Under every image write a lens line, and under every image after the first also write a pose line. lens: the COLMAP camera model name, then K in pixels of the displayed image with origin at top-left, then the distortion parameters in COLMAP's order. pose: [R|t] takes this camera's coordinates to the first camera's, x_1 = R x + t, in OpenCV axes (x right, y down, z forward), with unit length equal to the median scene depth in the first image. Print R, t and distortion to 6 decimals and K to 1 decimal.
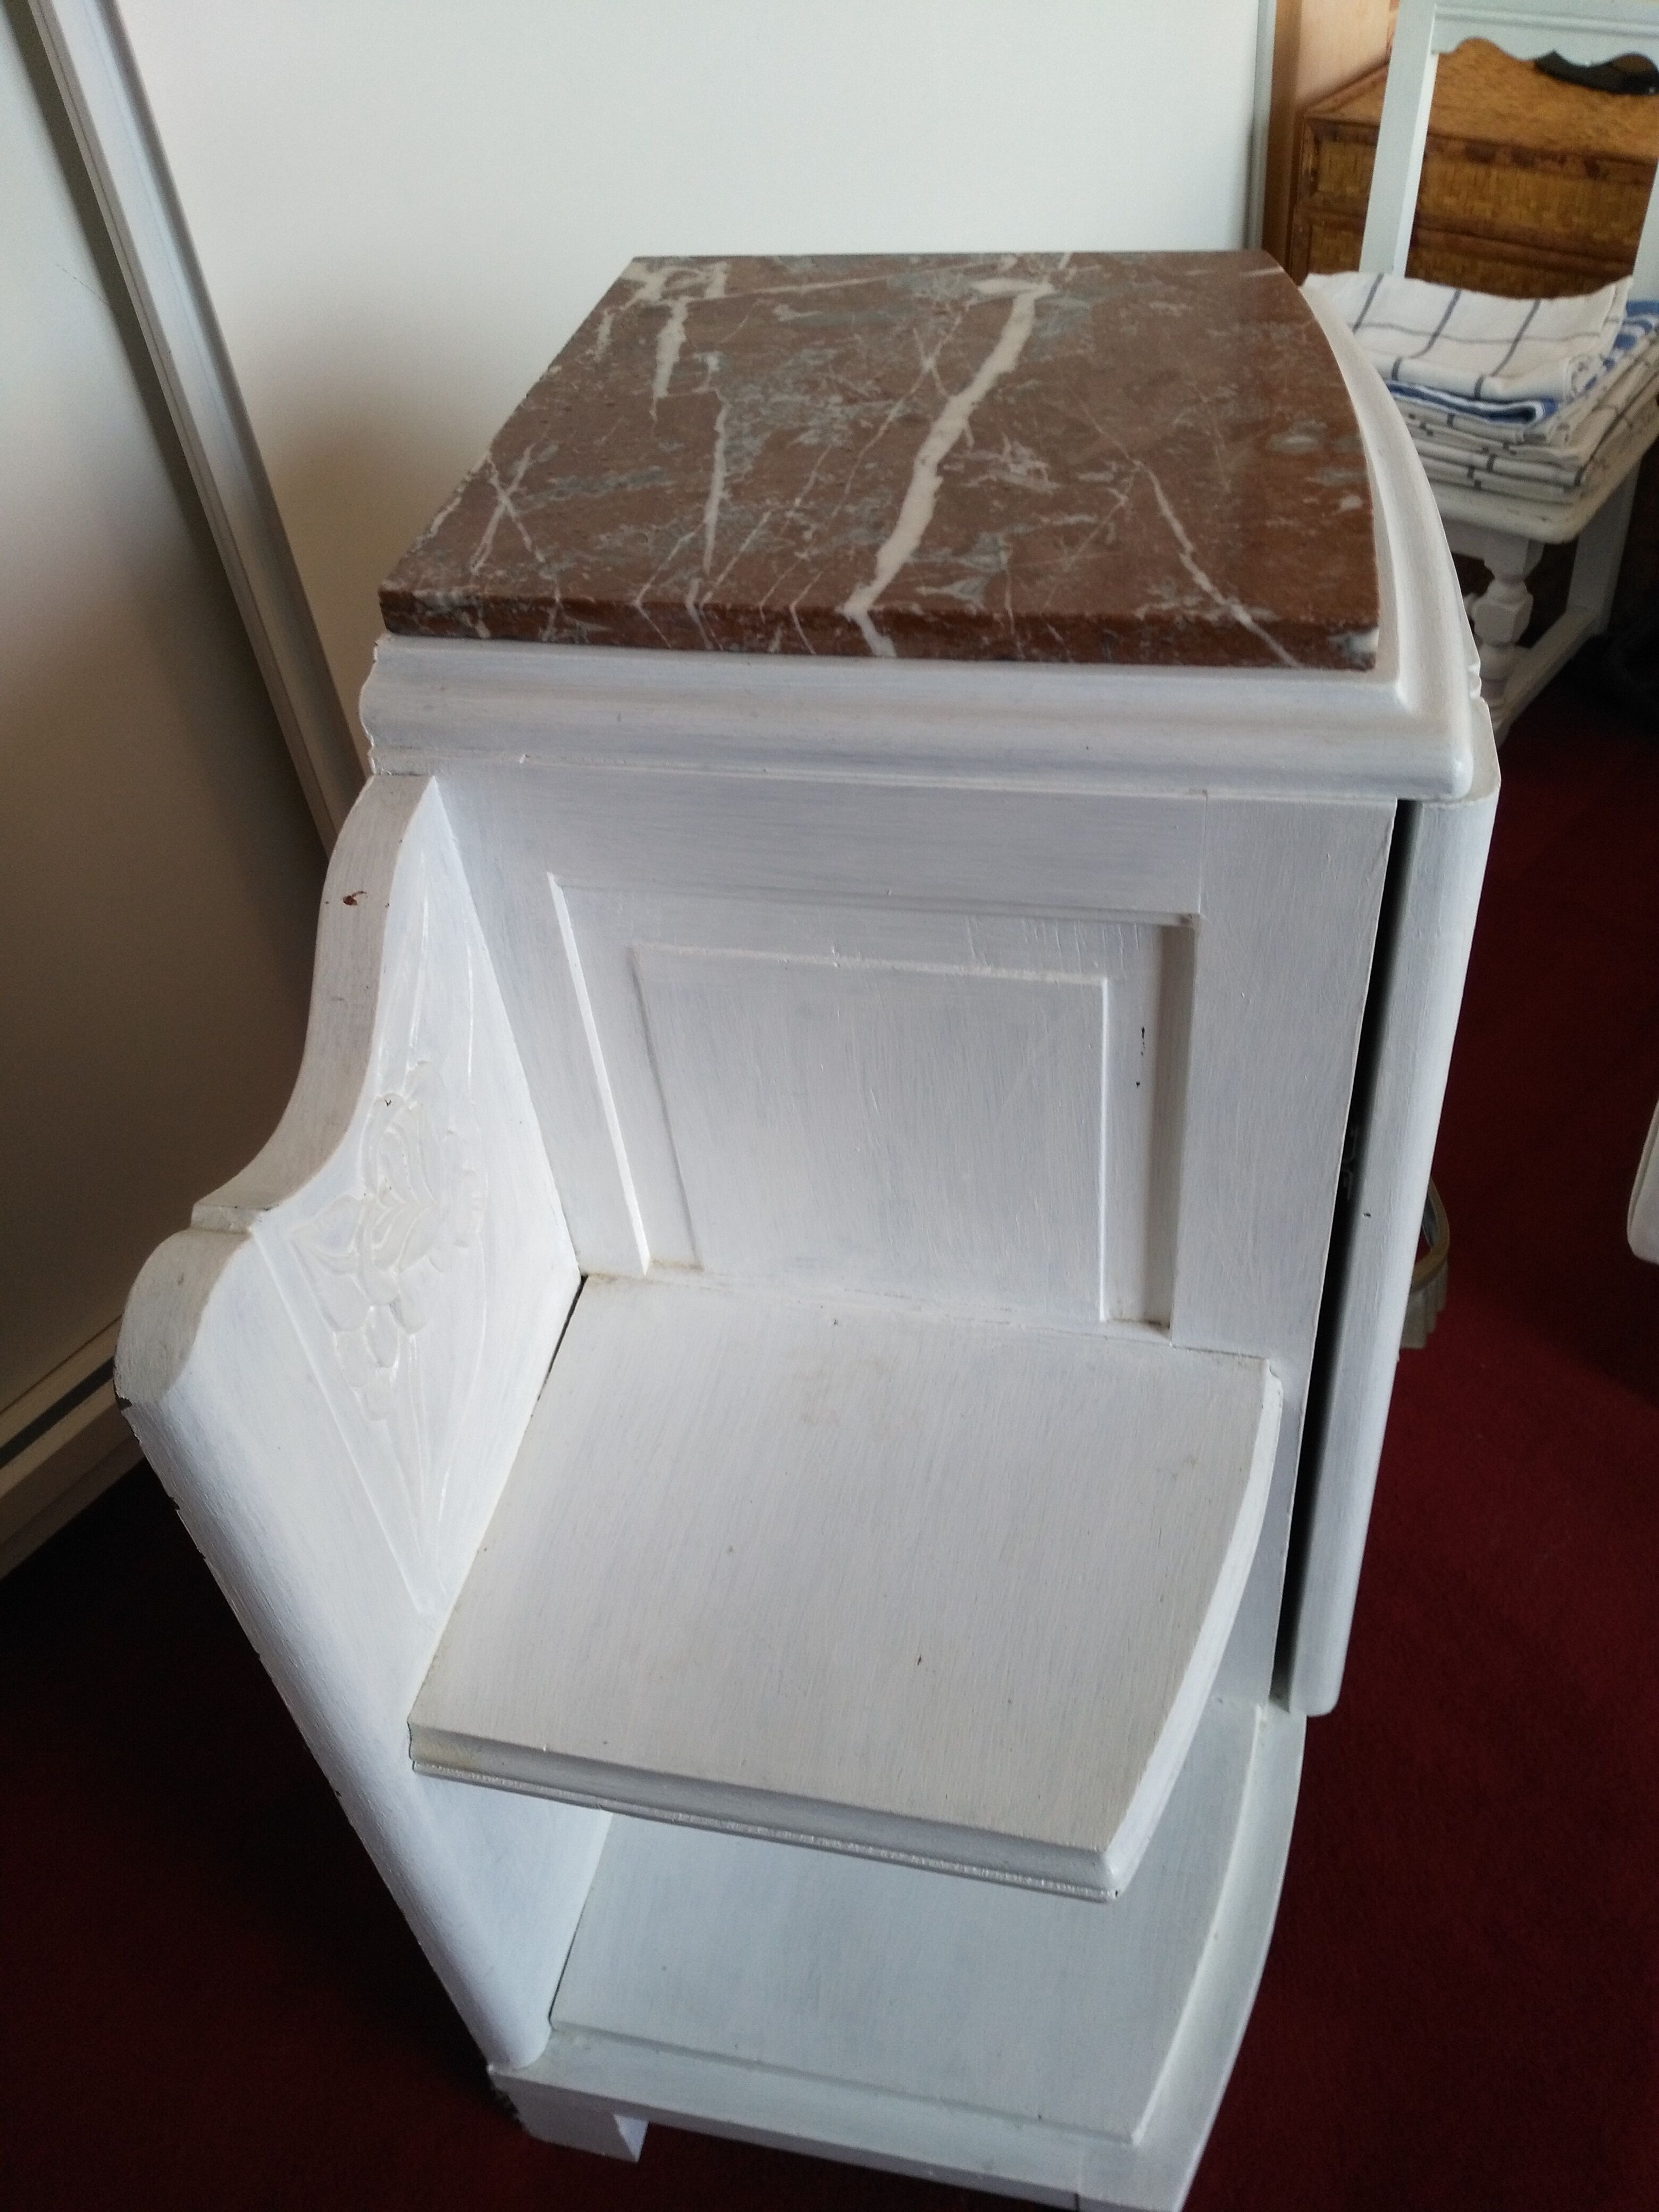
lens RADIAL K [[1767.7, 0, 837.8], [0, 1767.7, 1051.7], [0, 0, 1]] dist [0.046698, -0.003666]
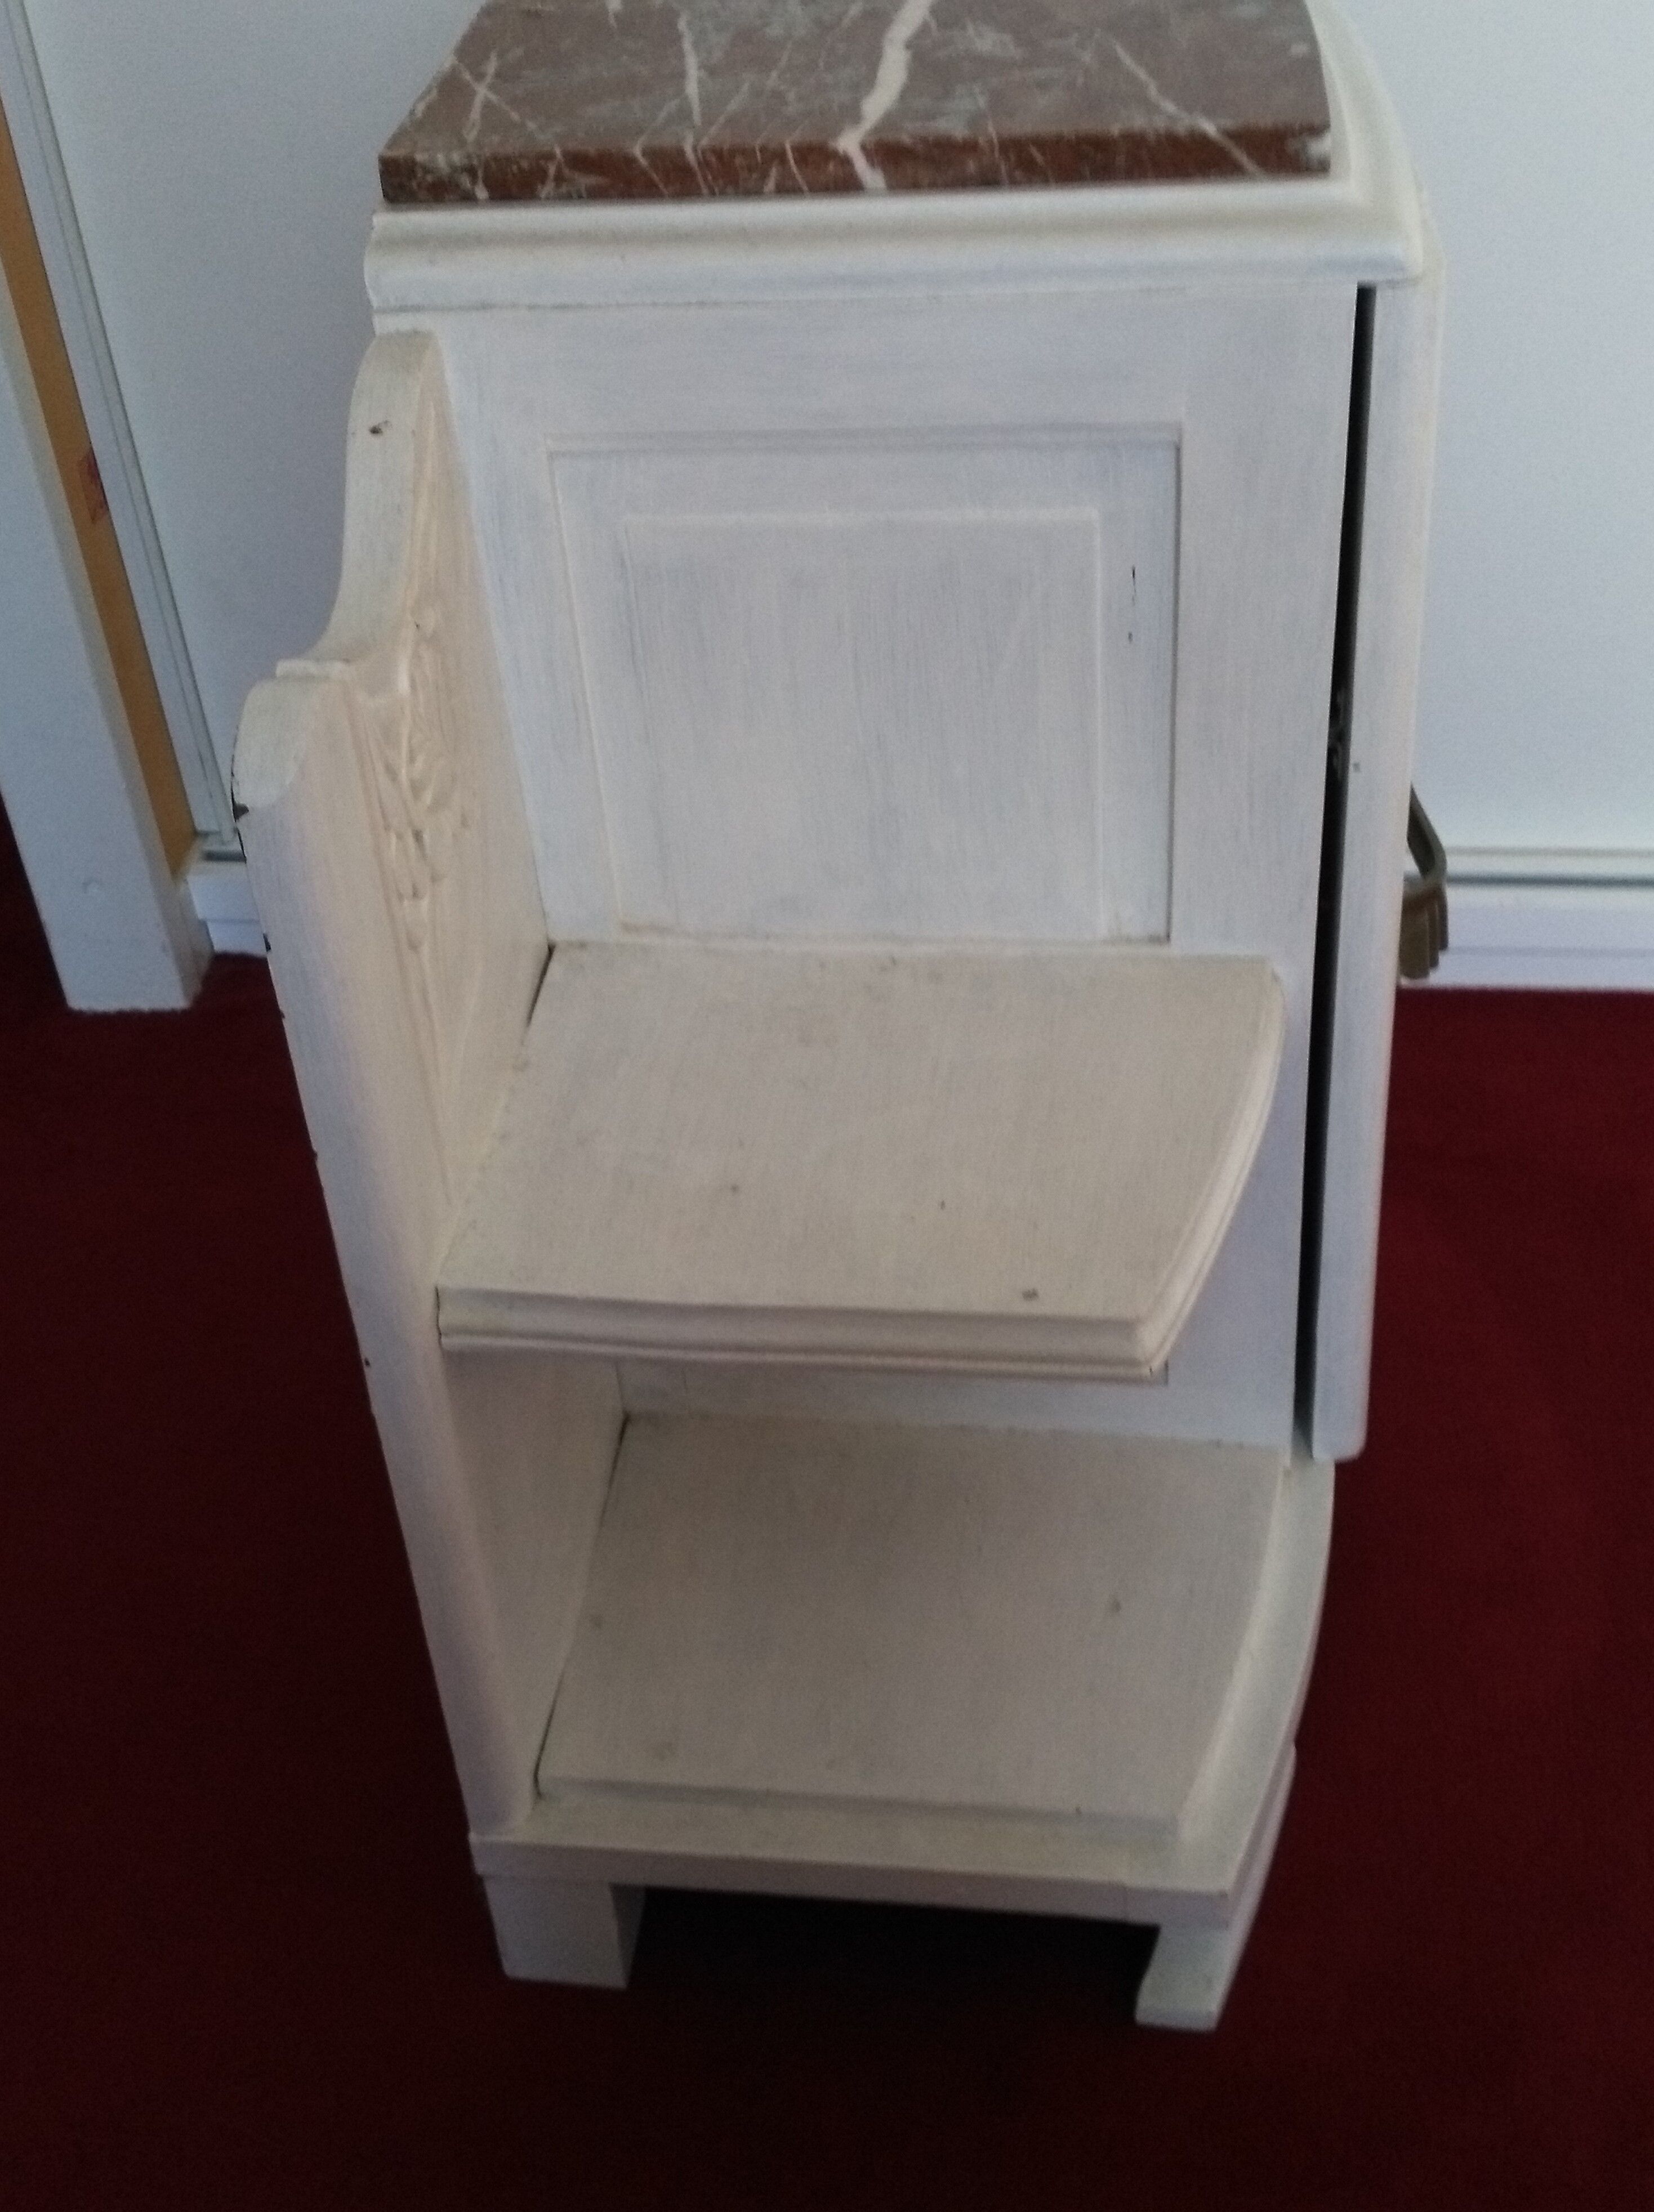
lens RADIAL K [[2530.5, 0, 774.5], [0, 2530.5, 1113.9], [0, 0, 1]] dist [0.105291, -0.274556]
pose [[0.997611, -0.041440, 0.055267, -0.135473], [0.045072, 0.996789, -0.066179, 0.408729], [-0.052347, 0.068512, 0.996276, -0.460208]]
